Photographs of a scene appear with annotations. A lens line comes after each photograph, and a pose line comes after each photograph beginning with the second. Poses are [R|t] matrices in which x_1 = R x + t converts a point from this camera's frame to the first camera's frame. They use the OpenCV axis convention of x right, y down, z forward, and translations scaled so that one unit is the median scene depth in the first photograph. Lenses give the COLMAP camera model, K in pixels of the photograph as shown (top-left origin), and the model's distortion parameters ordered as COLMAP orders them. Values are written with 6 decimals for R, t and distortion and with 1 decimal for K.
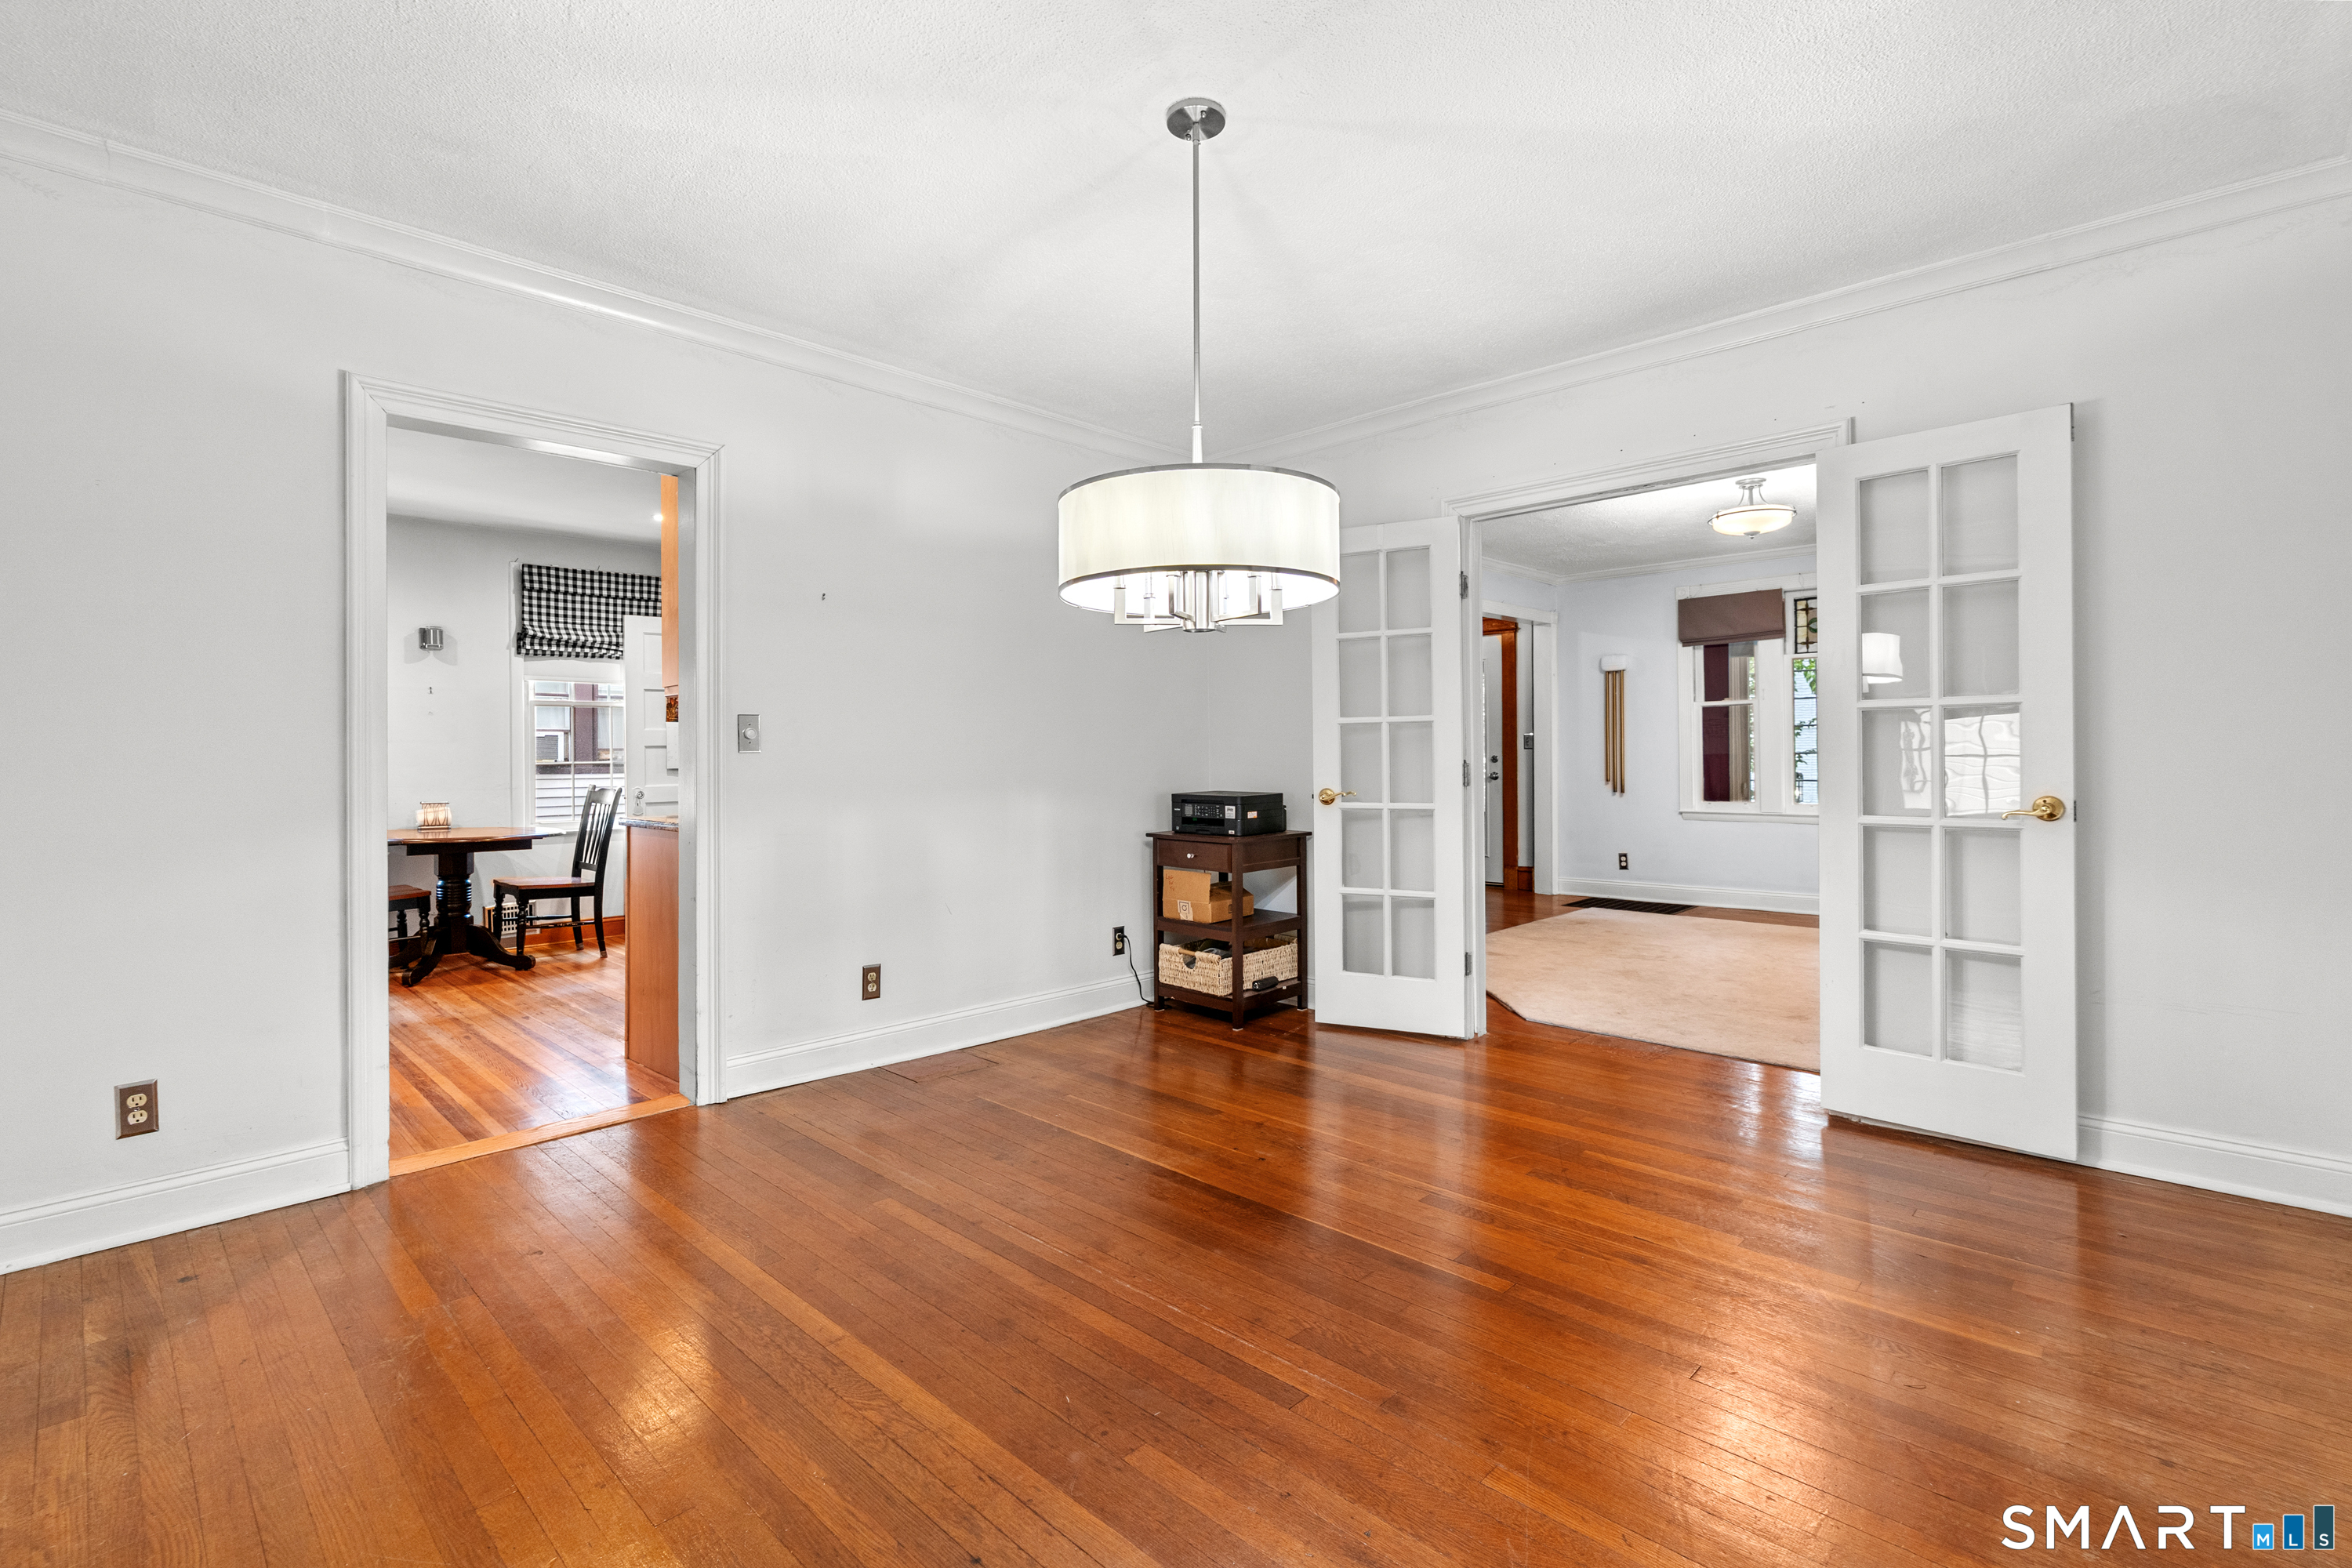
lens RADIAL K [[1068.4, 0, 1164.0], [0, 1068.4, 762.0], [0, 0, 1]] dist [-0.005473, 0.000172]
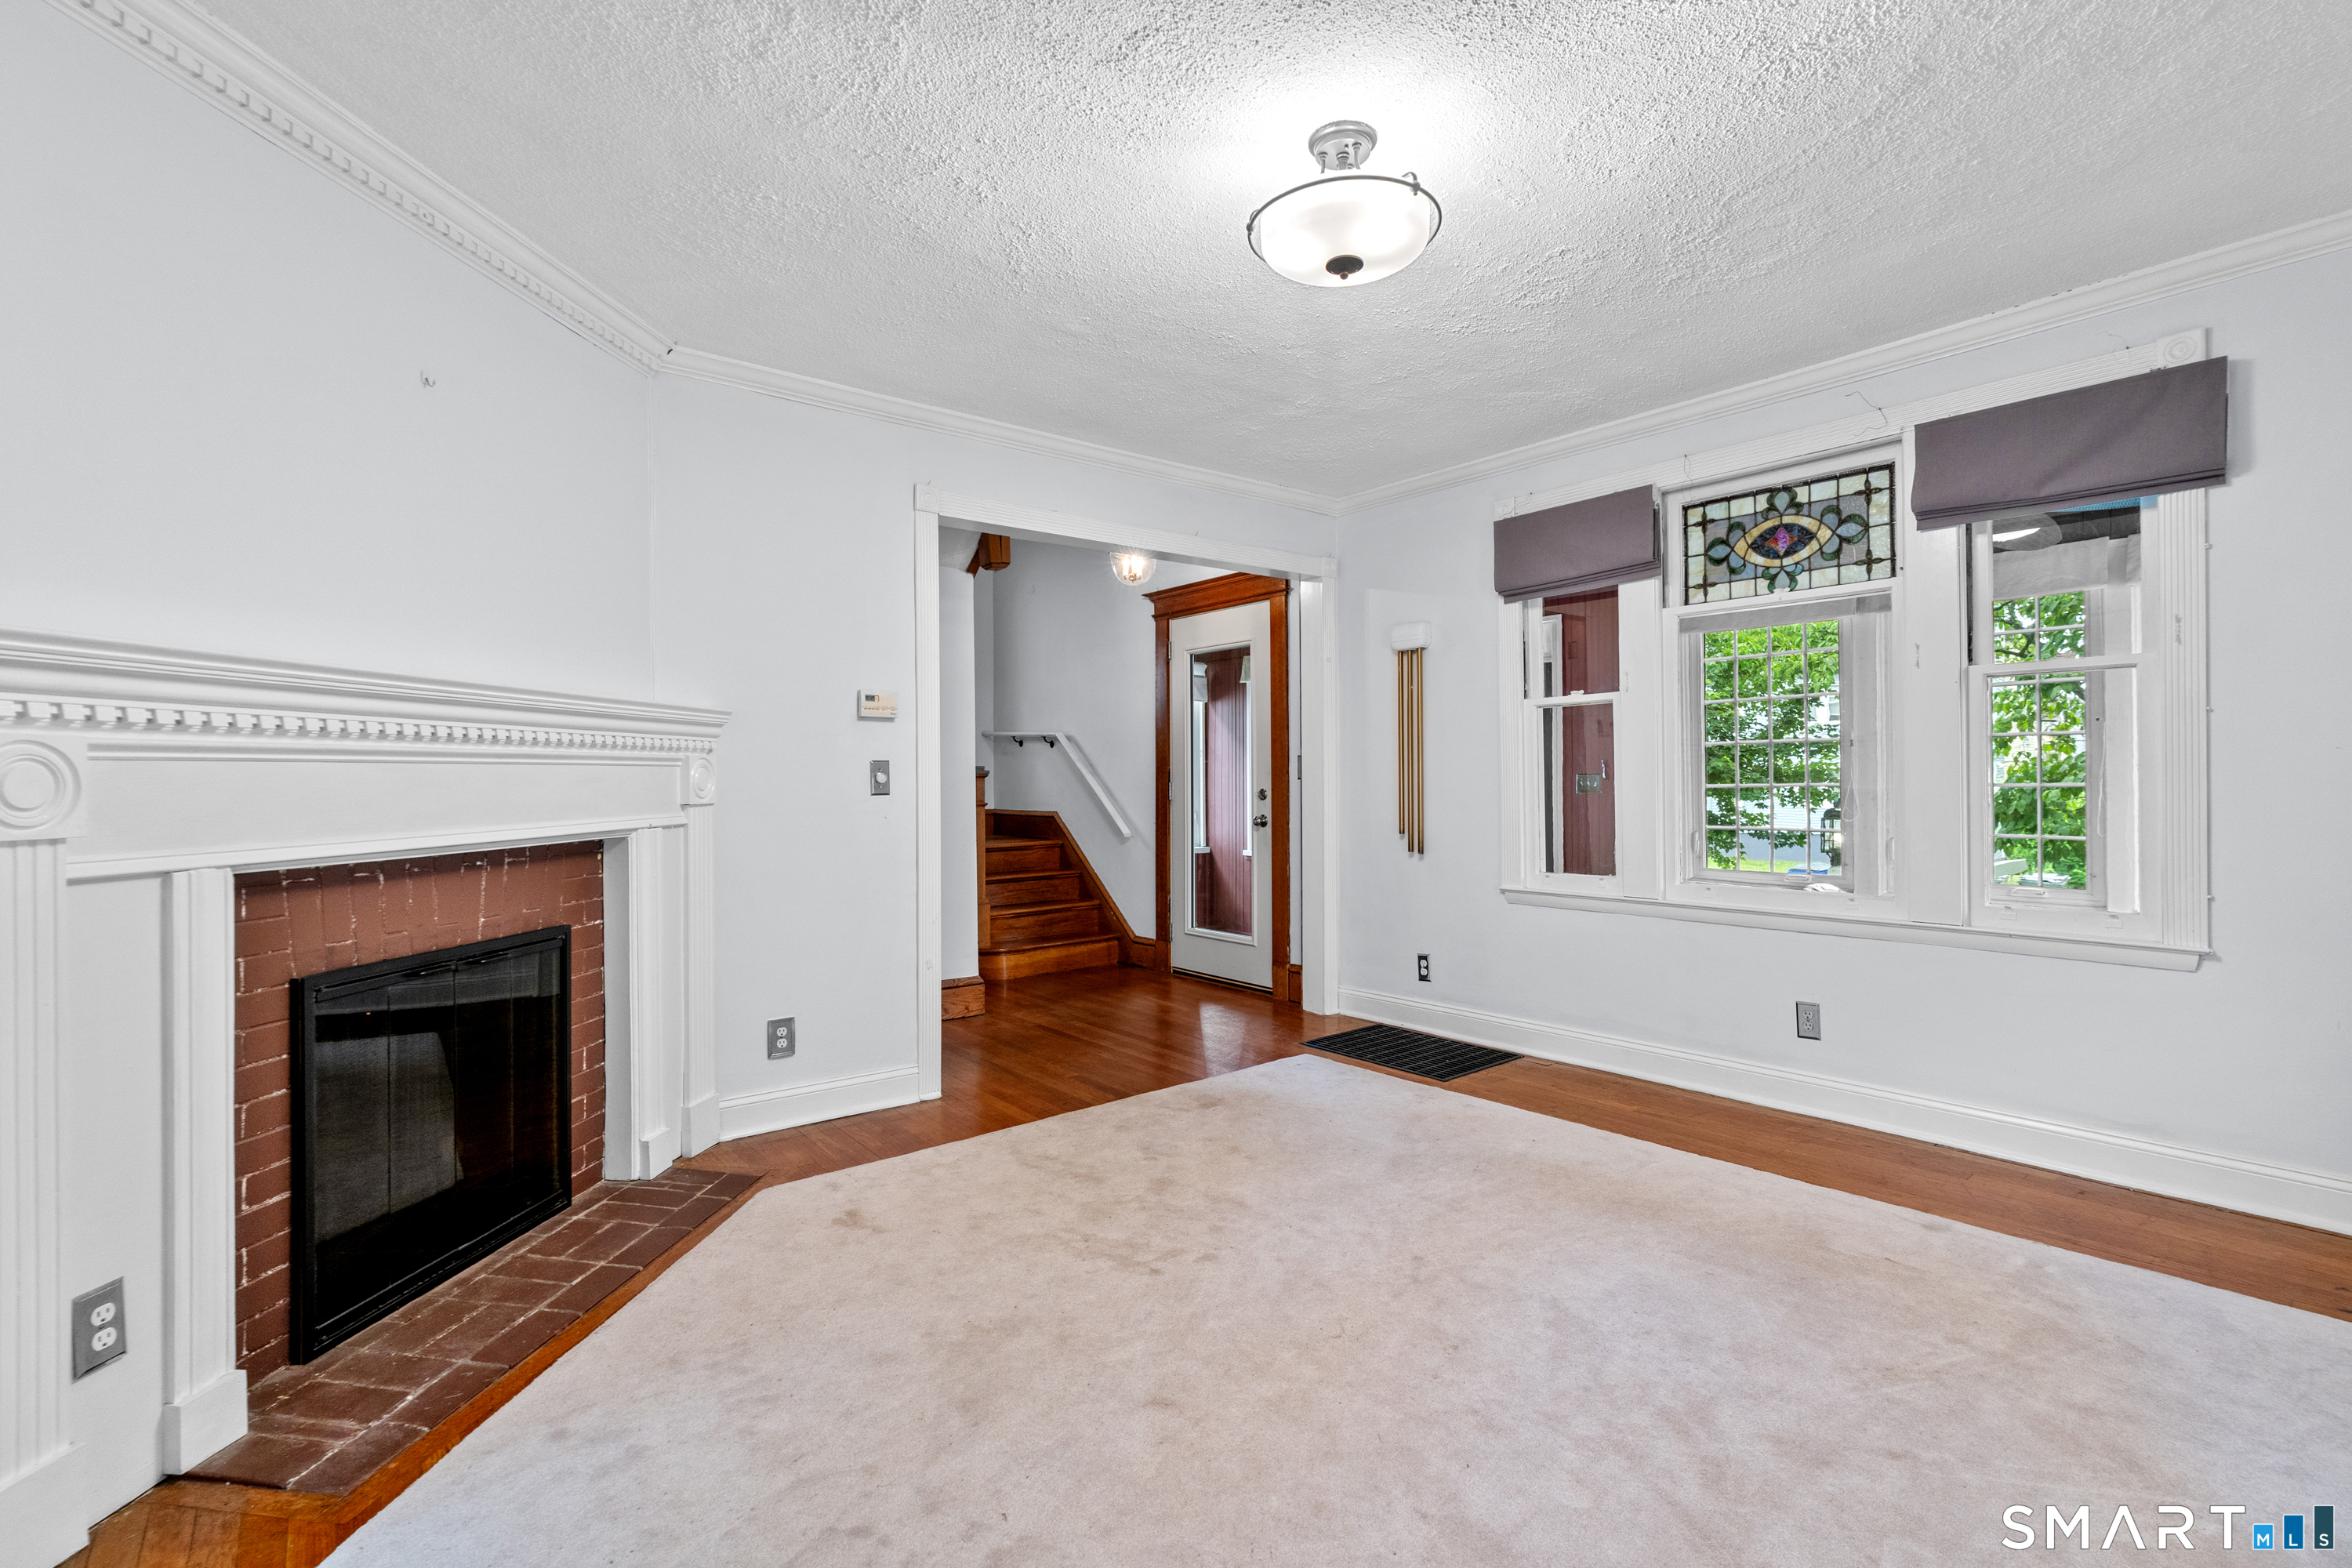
lens RADIAL K [[1068.4, 0, 1169.6], [0, 1068.4, 780.4], [0, 0, 1]] dist [-0.005473, 0.000172]
pose [[0.991884, 0.001362, -0.127140, 0.364375], [-0.001747, 0.999994, -0.002923, -0.009873], [0.127136, 0.003122, 0.991880, 0.389117]]
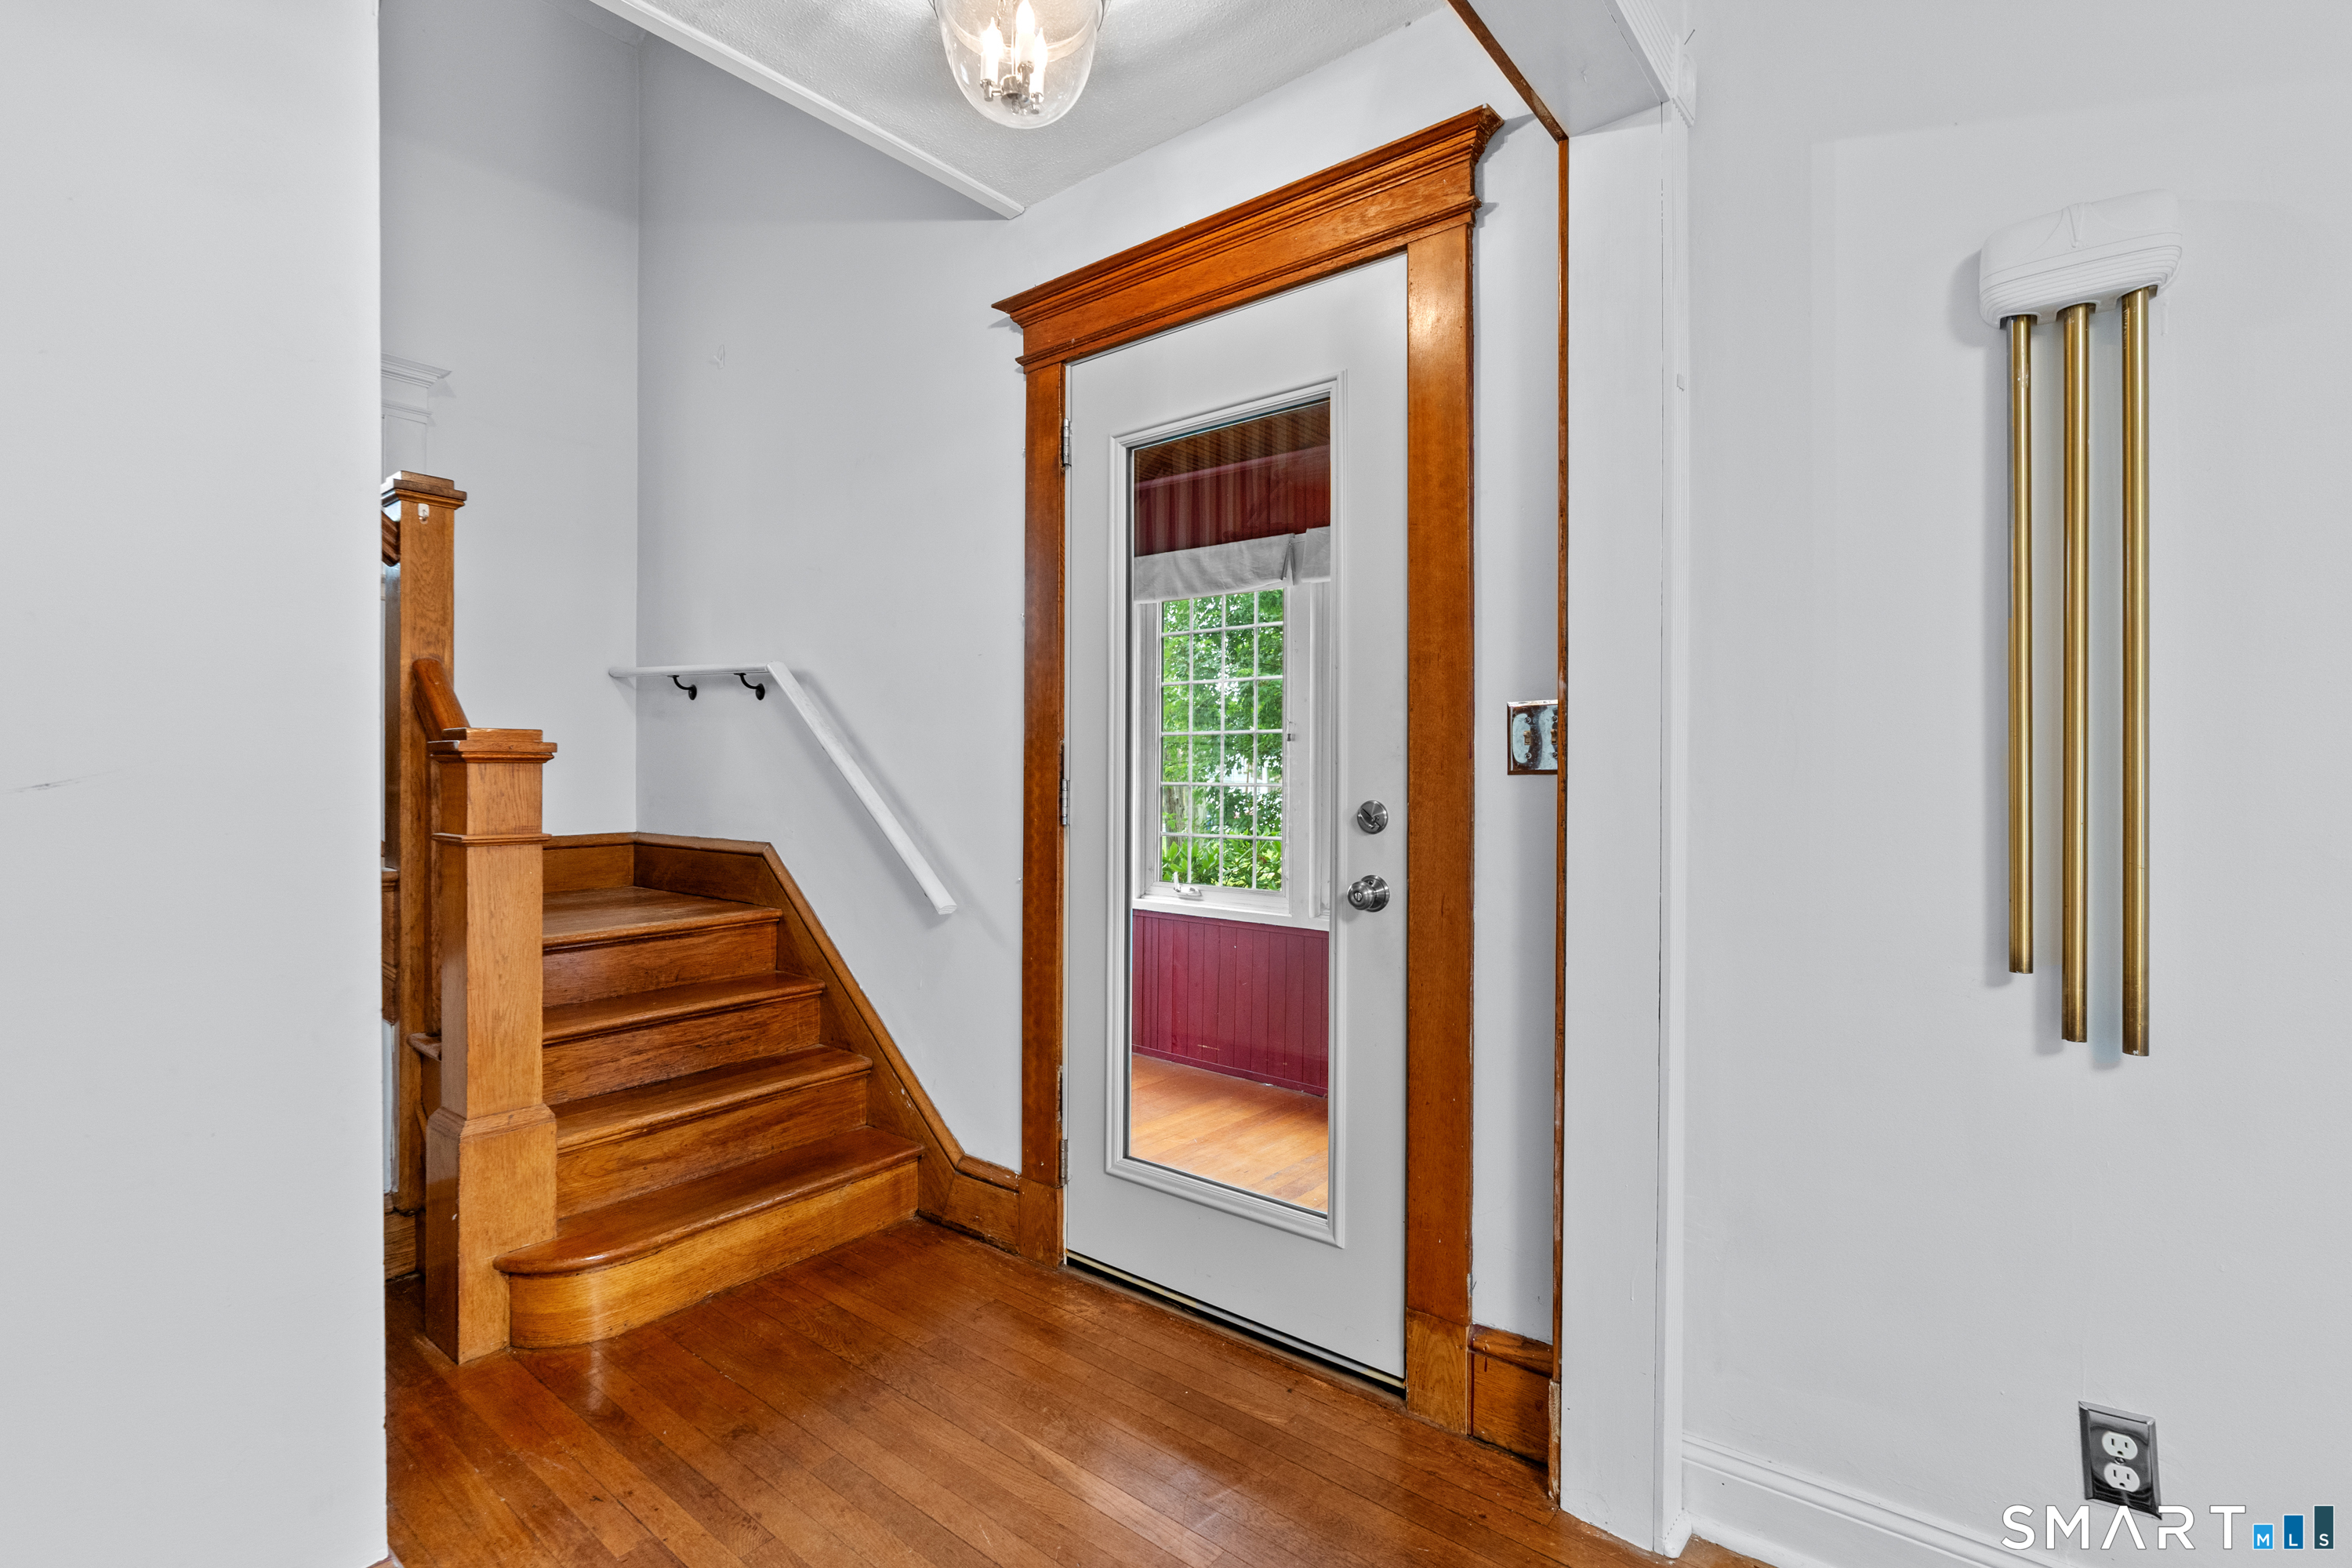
lens RADIAL K [[1068.4, 0, 1172.8], [0, 1068.4, 784.1], [0, 0, 1]] dist [-0.005473, 0.000172]
pose [[0.995471, 0.007292, 0.094785, 0.268751], [-0.007579, 0.999968, 0.002671, -0.010353], [-0.094763, -0.003377, 0.995494, 0.850386]]
